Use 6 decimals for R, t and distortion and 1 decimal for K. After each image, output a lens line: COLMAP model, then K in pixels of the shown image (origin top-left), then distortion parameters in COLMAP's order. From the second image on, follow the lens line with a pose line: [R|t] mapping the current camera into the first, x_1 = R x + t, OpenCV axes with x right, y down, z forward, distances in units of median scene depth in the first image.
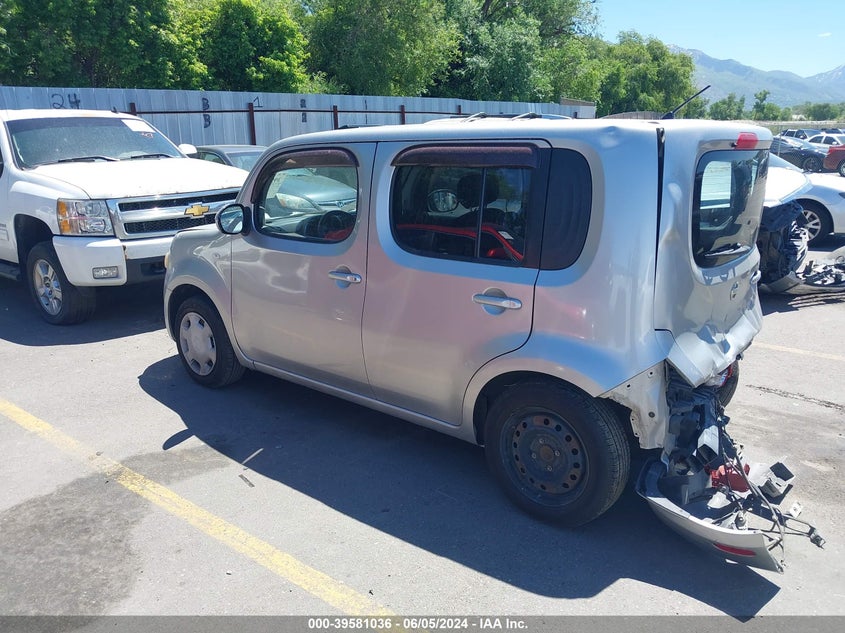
lens RADIAL K [[715.4, 0, 426.2], [0, 715.4, 312.2], [0, 0, 1]] dist [0.008855, -0.001732]
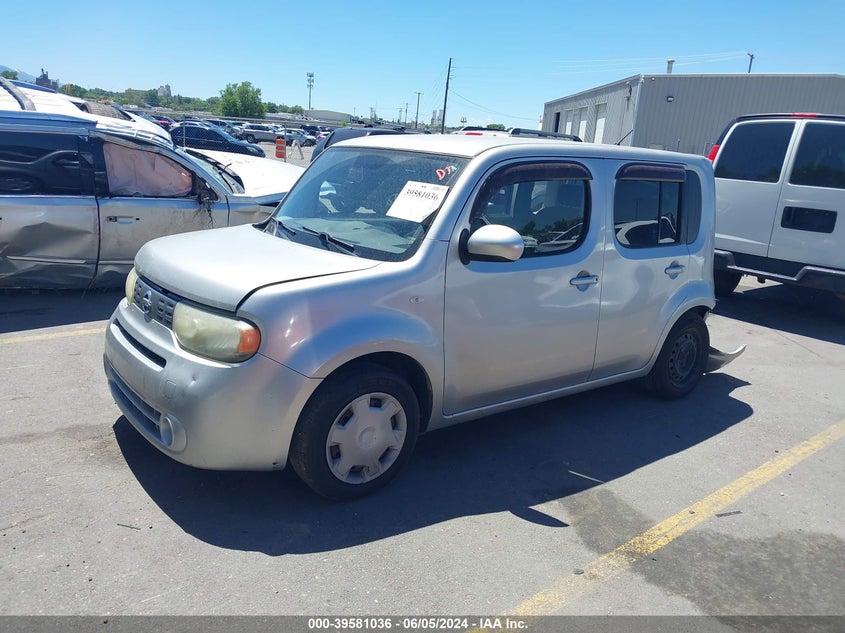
lens RADIAL K [[715.4, 0, 424.7], [0, 715.4, 322.8], [0, 0, 1]] dist [0.008855, -0.001732]
pose [[0.134050, -0.214776, 0.967420, -1.262323], [0.159104, 0.968231, 0.192910, -0.245454], [-0.978119, 0.128061, 0.163963, 1.106481]]
